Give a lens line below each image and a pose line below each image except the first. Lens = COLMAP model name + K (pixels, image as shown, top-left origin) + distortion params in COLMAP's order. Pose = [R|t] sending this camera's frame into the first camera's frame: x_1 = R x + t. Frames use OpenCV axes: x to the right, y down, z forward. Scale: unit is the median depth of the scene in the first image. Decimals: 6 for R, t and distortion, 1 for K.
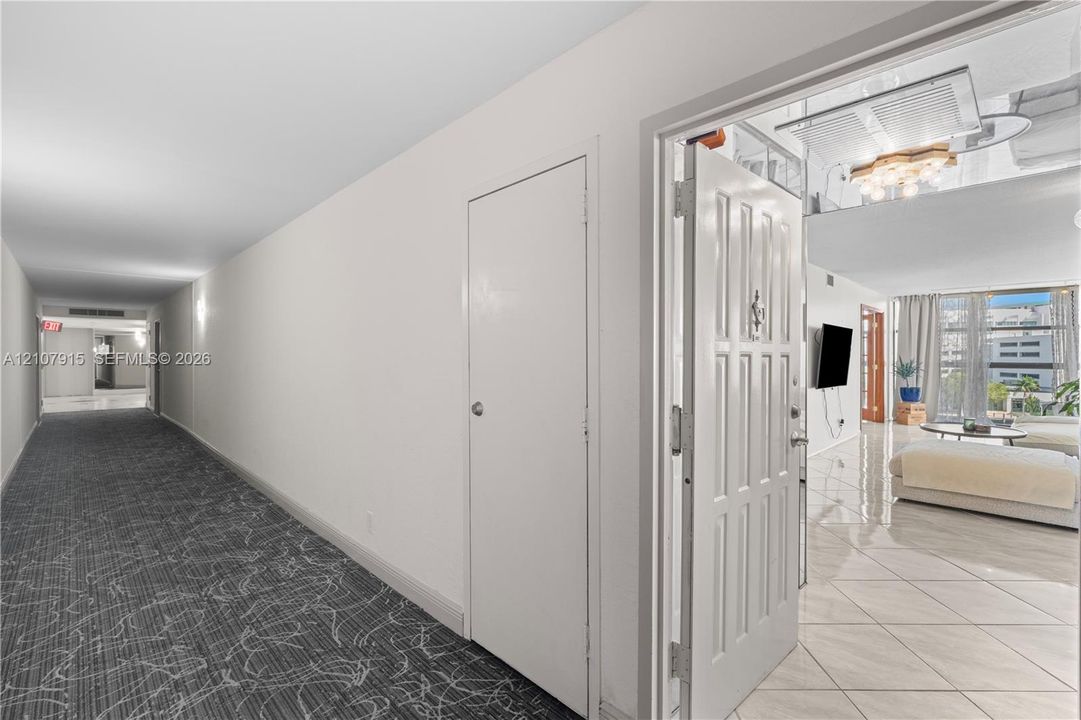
lens RADIAL K [[479.0, 0, 544.7], [0, 479.0, 358.5], [0, 0, 1]] dist [-0.011069, 0.004147]
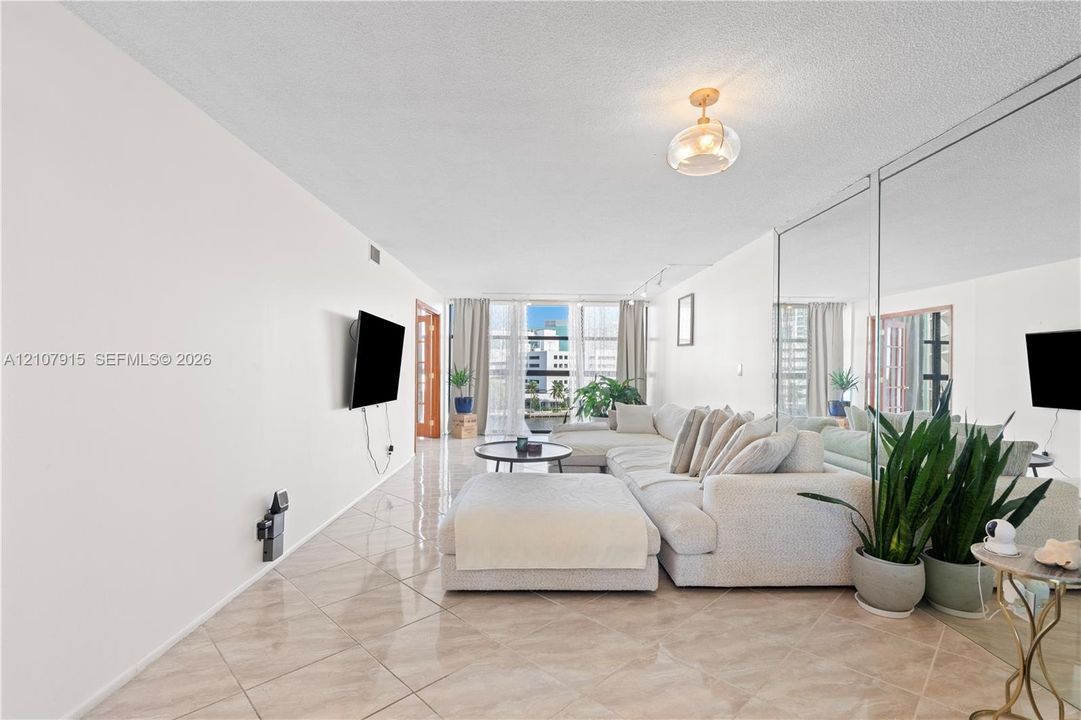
lens RADIAL K [[479.0, 0, 541.4], [0, 479.0, 368.2], [0, 0, 1]] dist [-0.011069, 0.004147]
pose [[0.683495, 0.003845, 0.729945, 0.192068], [-0.004261, 0.999990, -0.001278, 0.004597], [-0.729942, -0.002236, 0.683505, 0.255499]]
